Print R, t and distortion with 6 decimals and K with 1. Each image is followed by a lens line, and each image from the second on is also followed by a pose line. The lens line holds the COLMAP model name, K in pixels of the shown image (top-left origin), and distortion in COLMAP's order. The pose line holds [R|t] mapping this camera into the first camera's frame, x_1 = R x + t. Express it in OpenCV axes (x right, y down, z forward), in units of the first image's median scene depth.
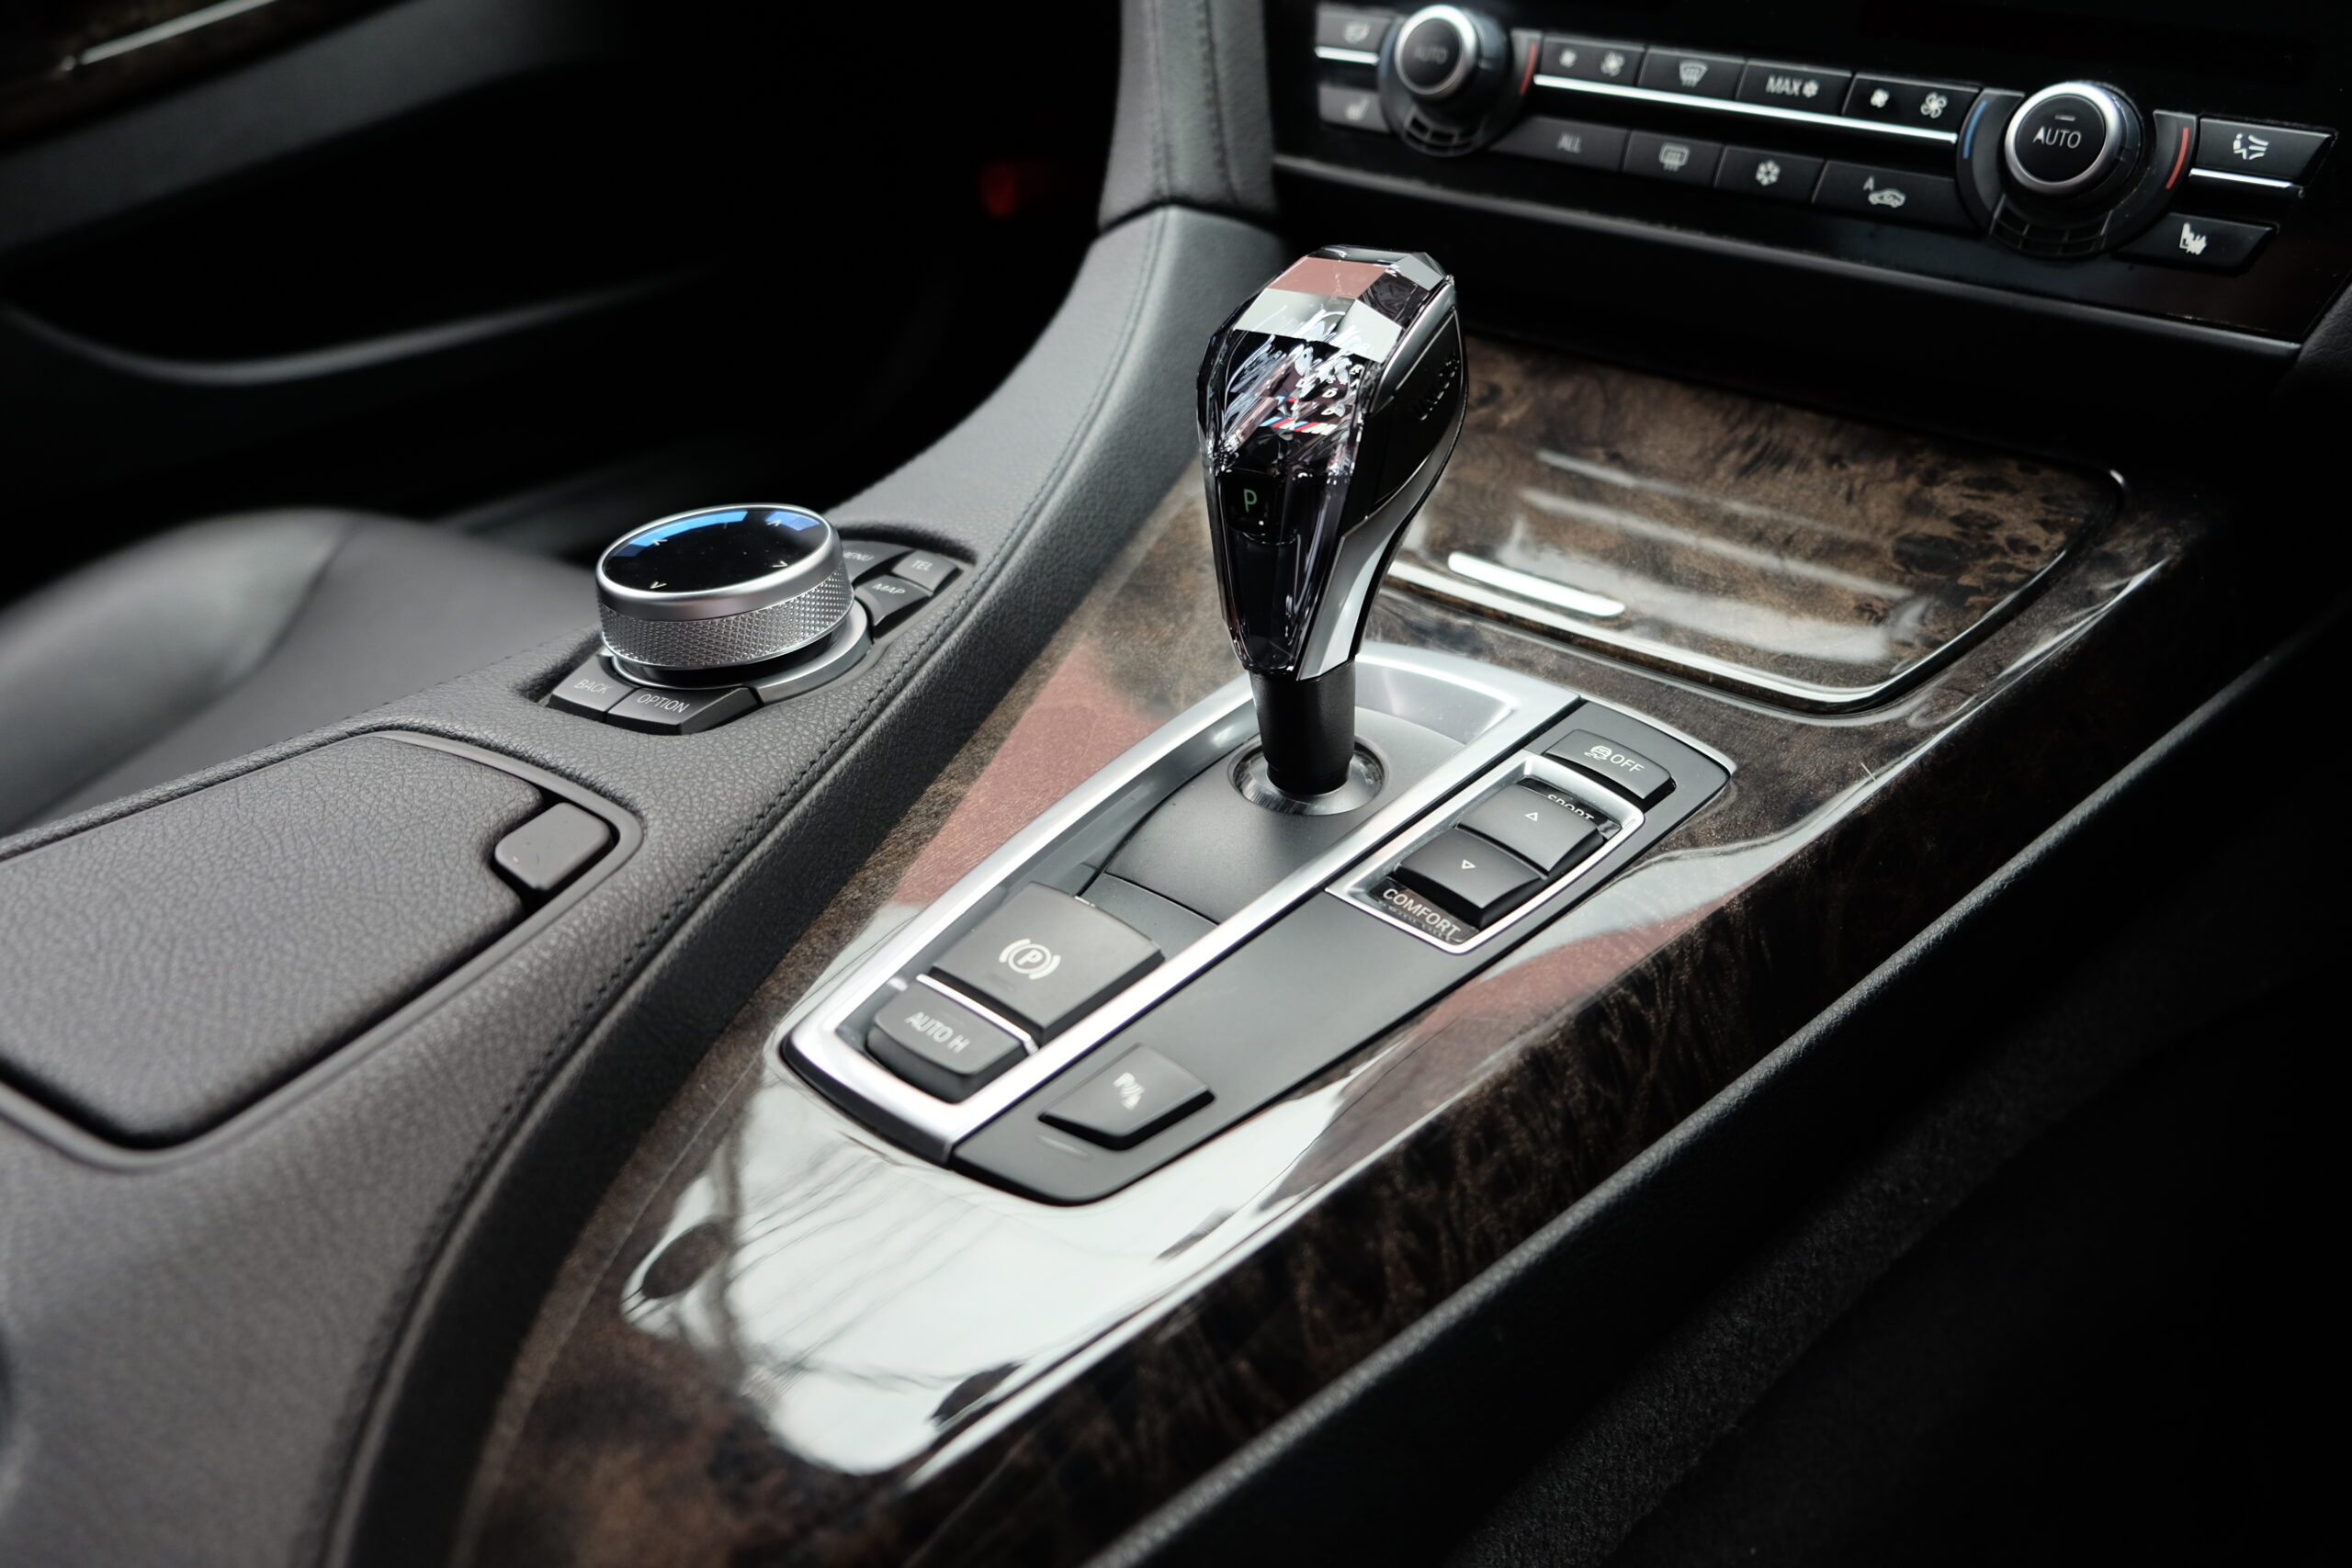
lens RADIAL K [[1800.2, 0, 1176.0], [0, 1800.2, 784.0], [0, 0, 1]] dist [-0.038672, 0.009335]
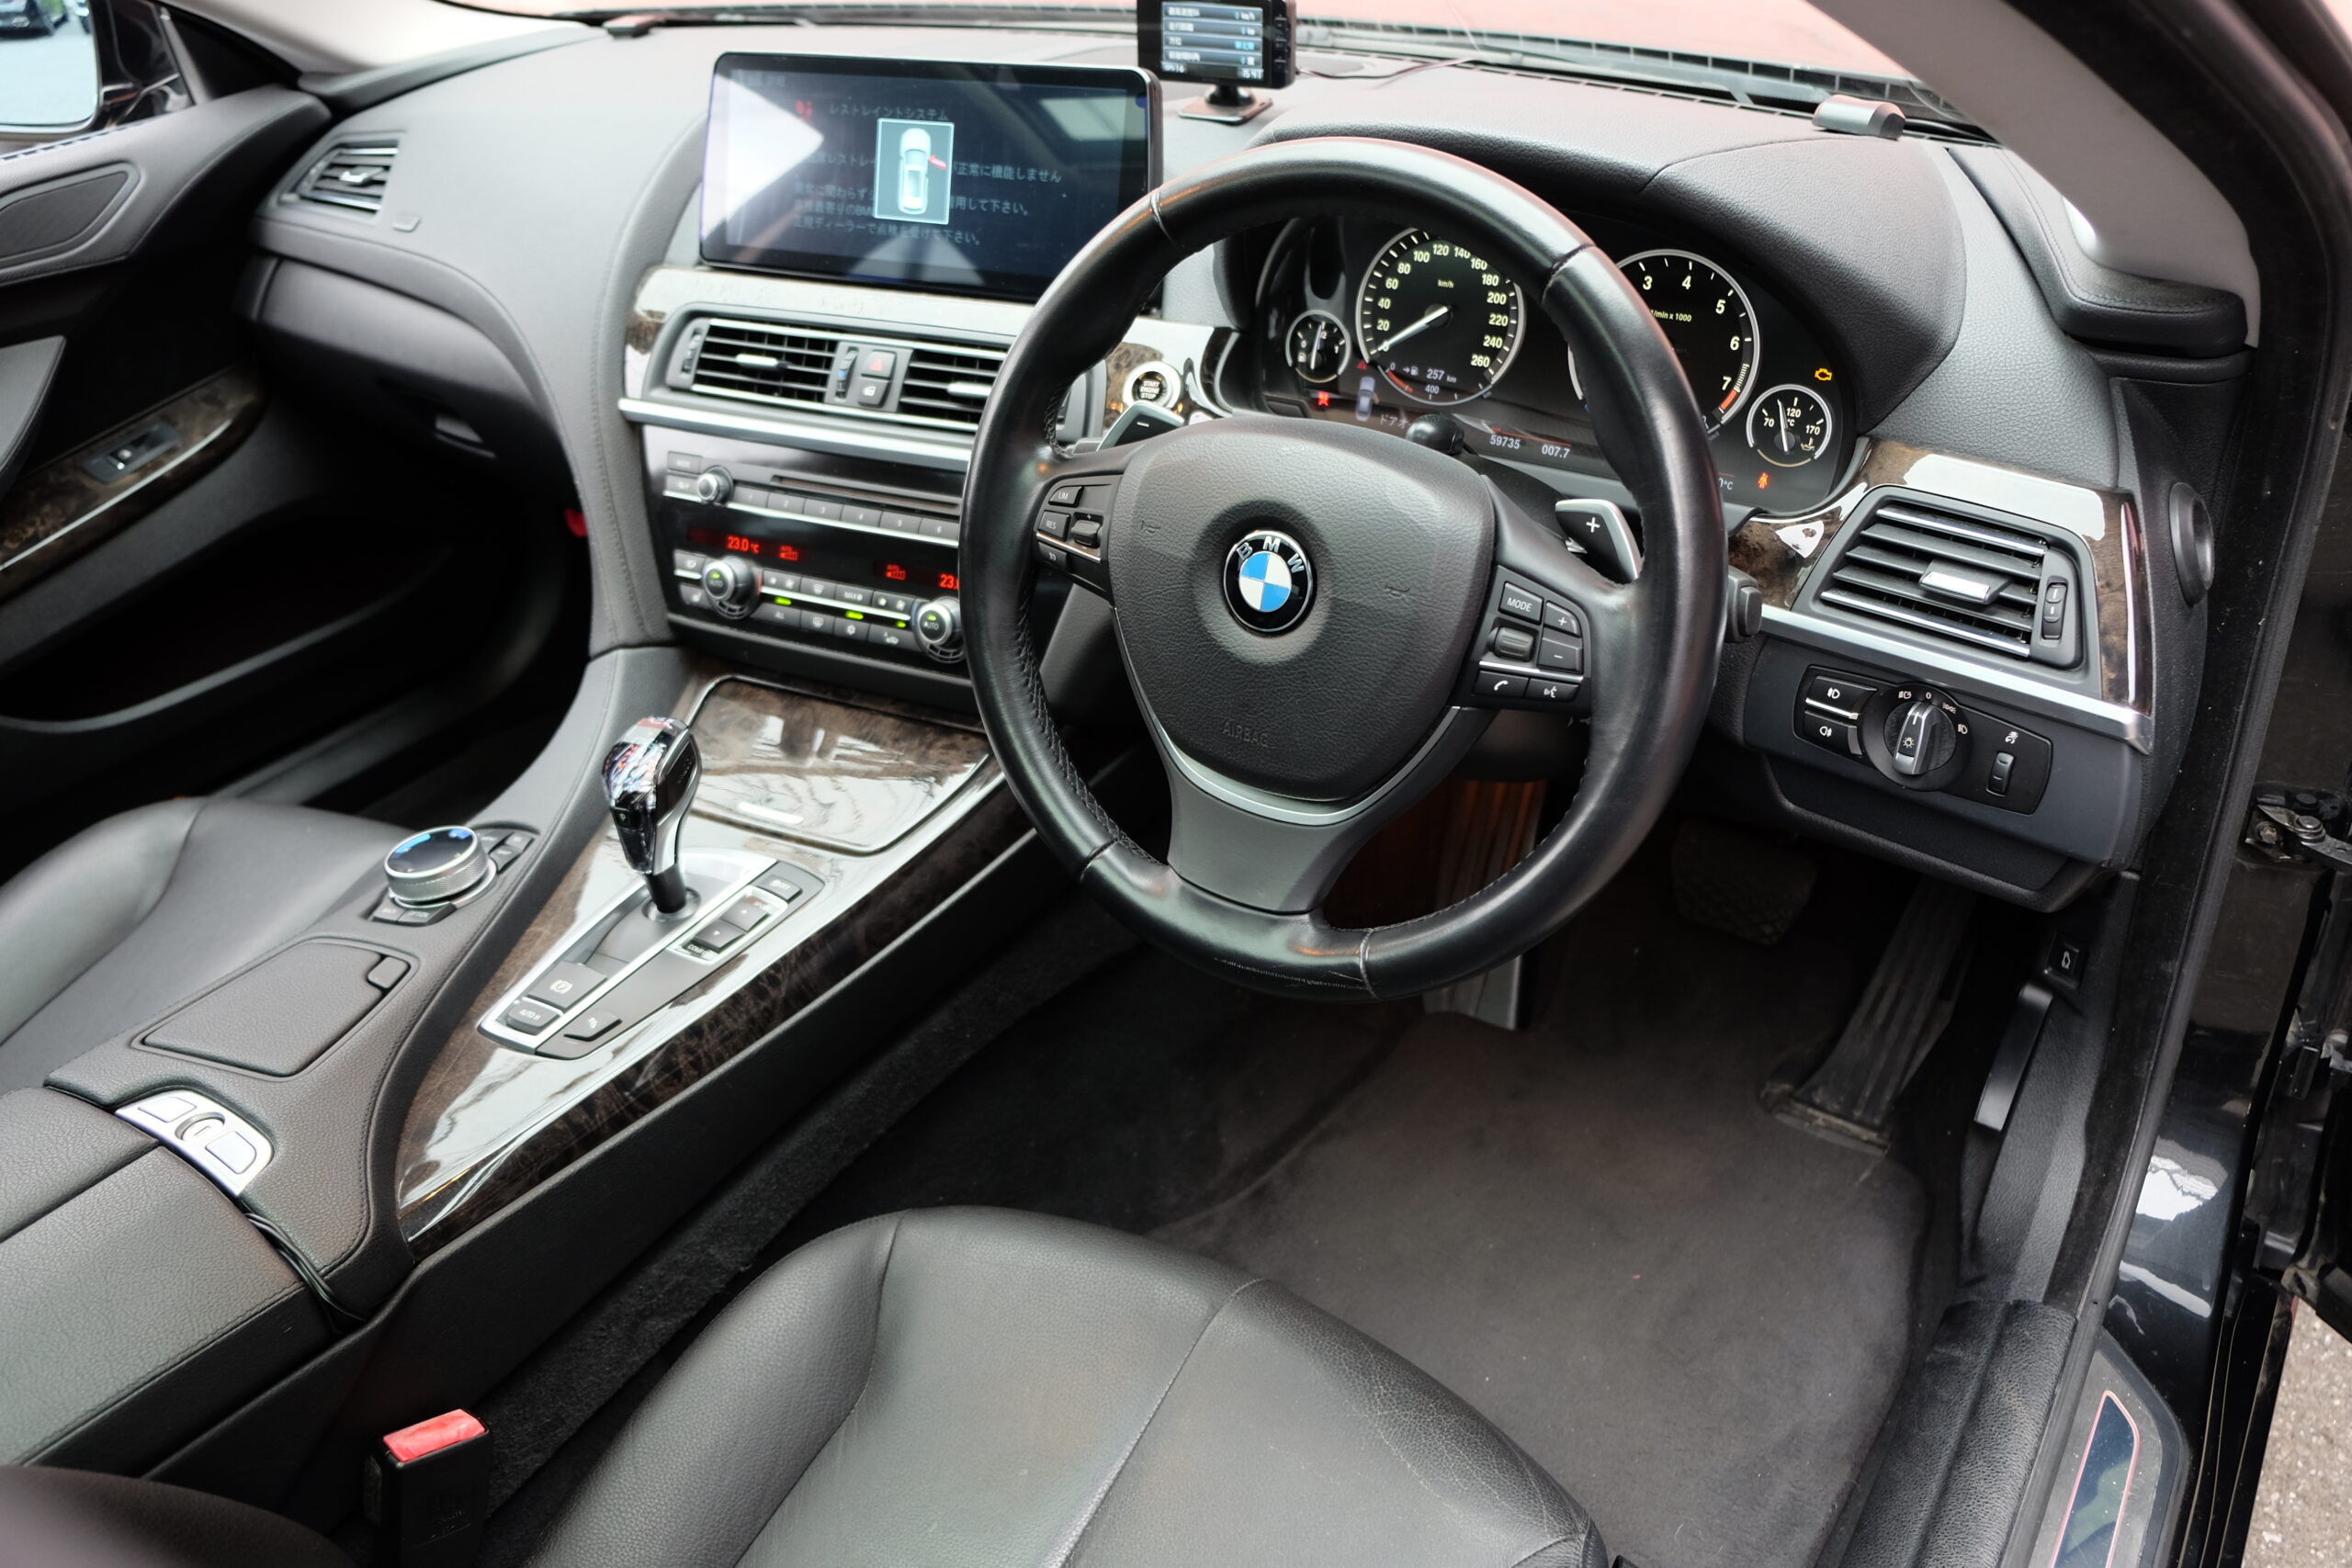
lens RADIAL K [[1799.0, 0, 1116.1], [0, 1799.0, 779.7], [0, 0, 1]] dist [-0.002831, 0.003400]
pose [[0.984351, -0.133742, 0.114744, 0.463343], [0.136321, 0.990553, -0.014896, -0.063498], [-0.111668, 0.030305, 0.993283, -1.811958]]
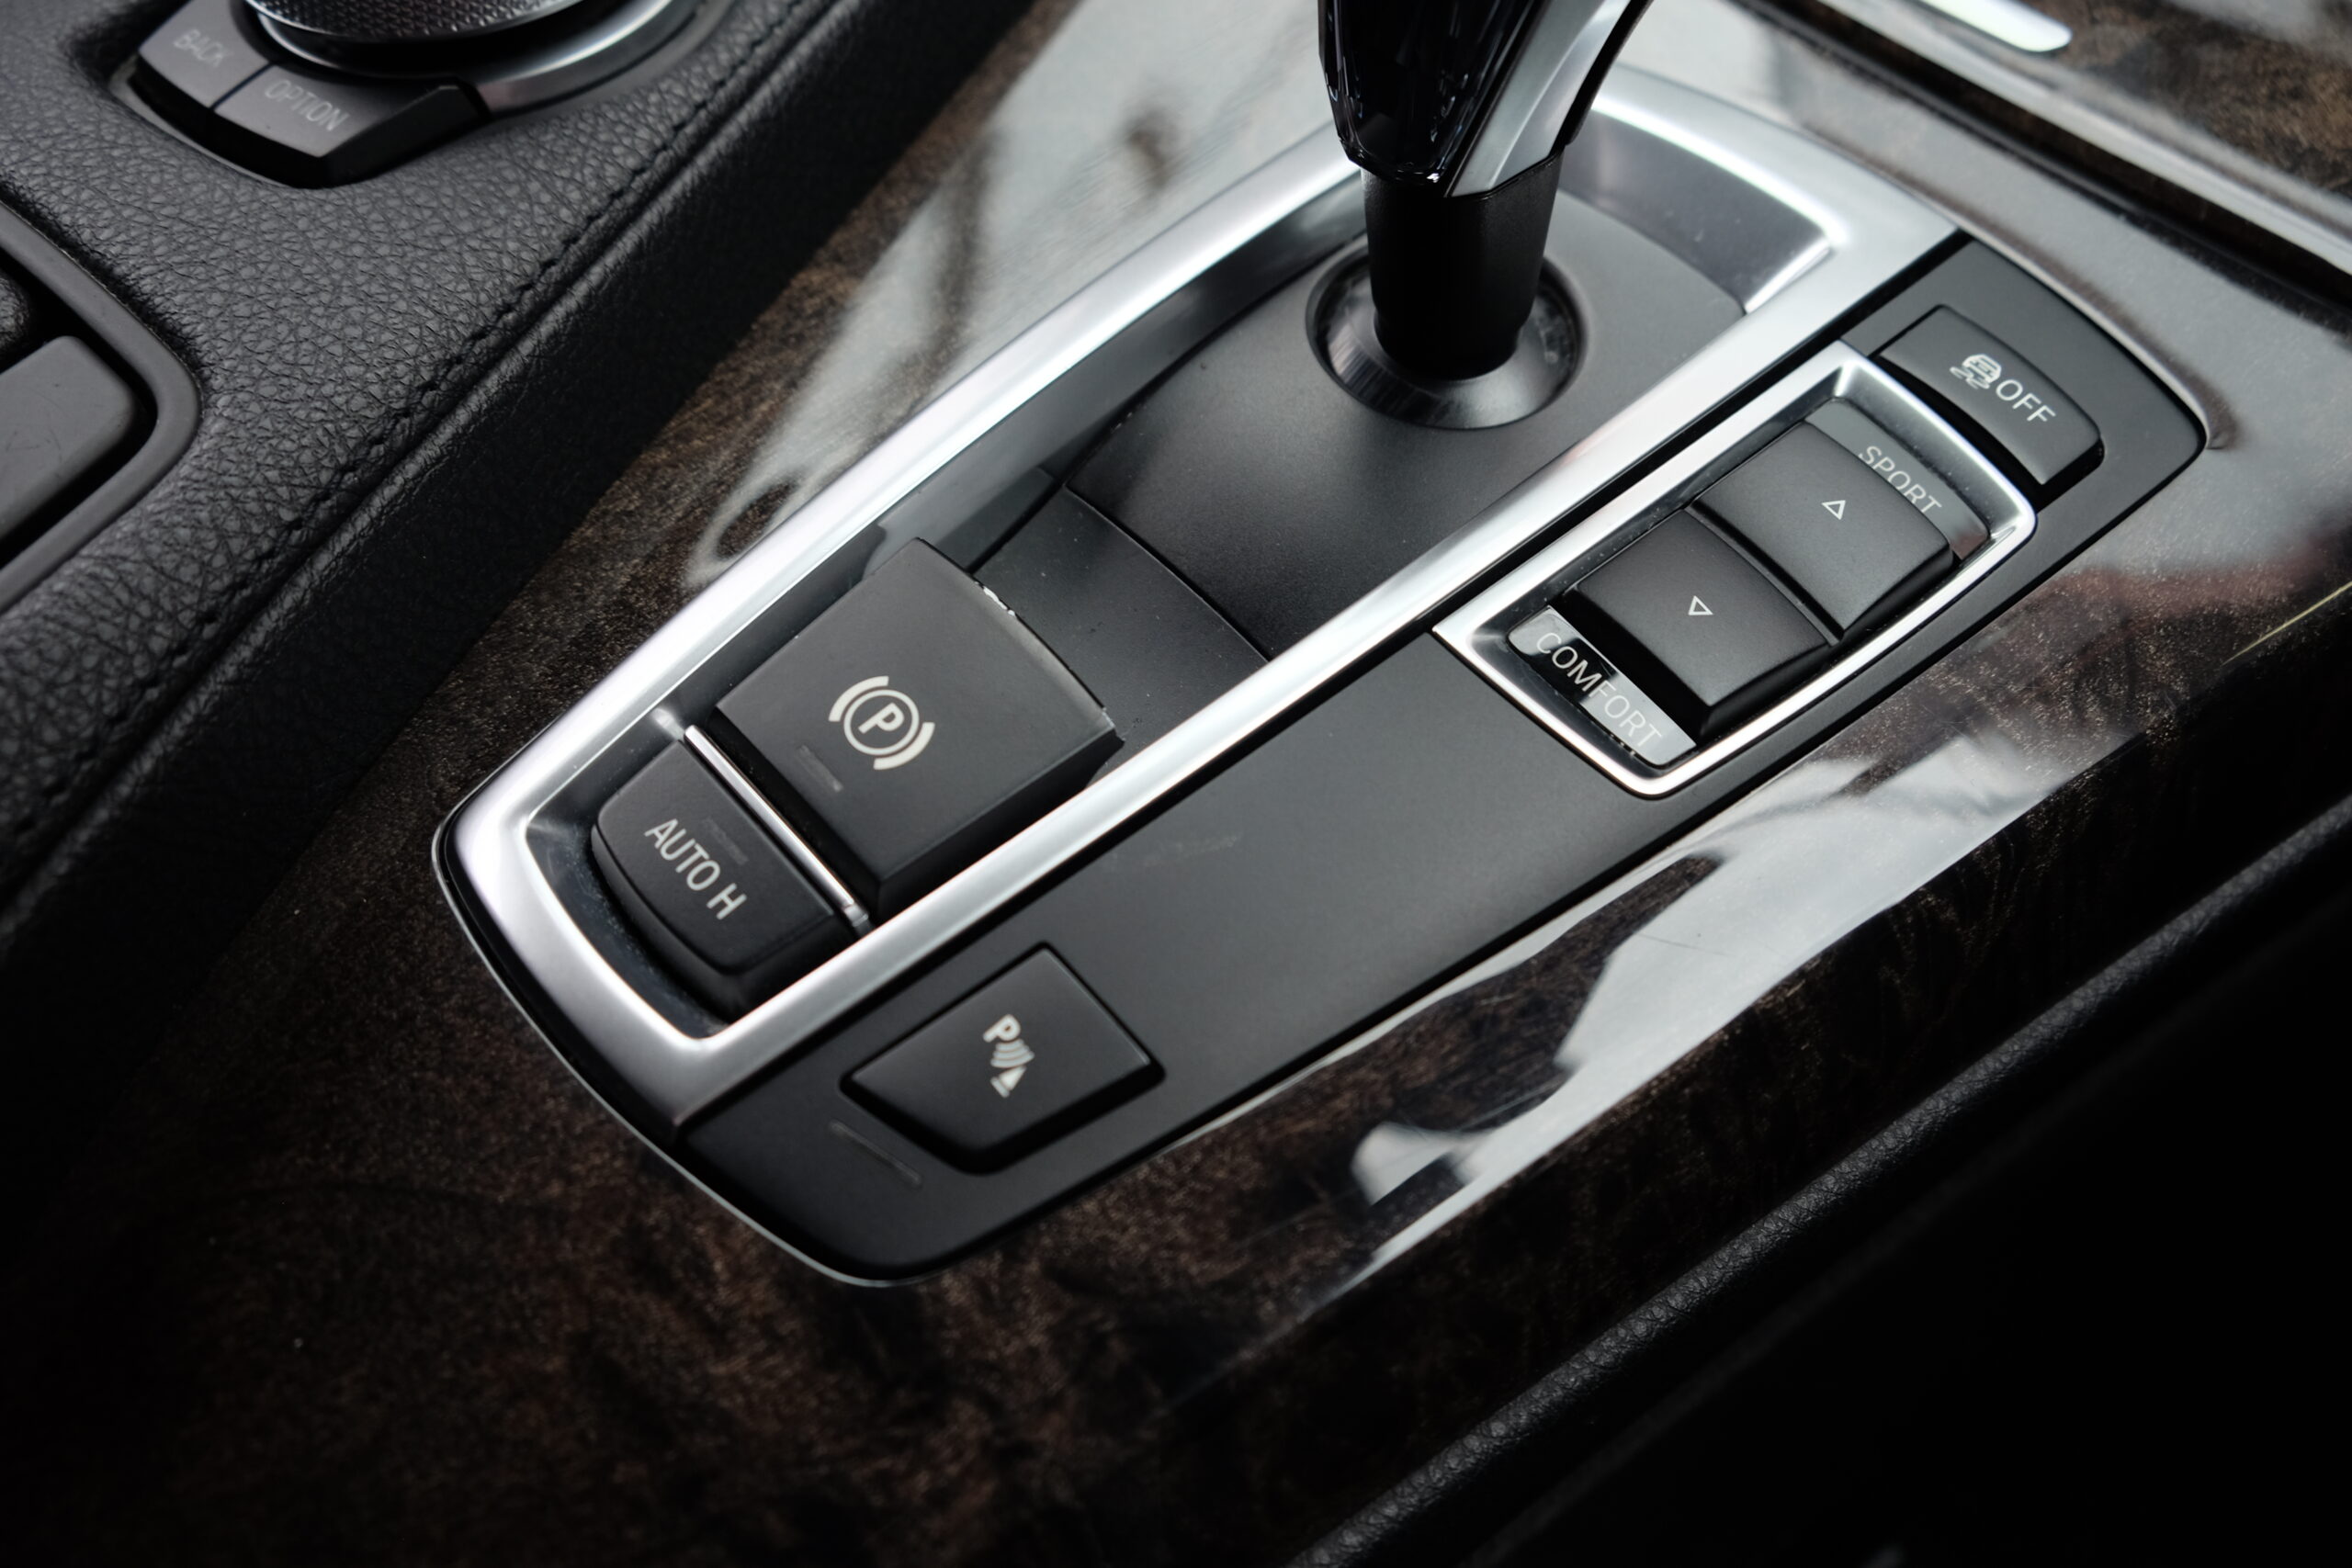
lens RADIAL K [[1800.2, 0, 1176.0], [0, 1800.2, 784.0], [0, 0, 1]] dist [-0.038672, 0.009335]
pose [[0.991804, 0.119733, -0.044592, 0.033023], [-0.088585, 0.895910, 0.435314, -0.123156], [0.092072, -0.427796, 0.899174, 0.445780]]
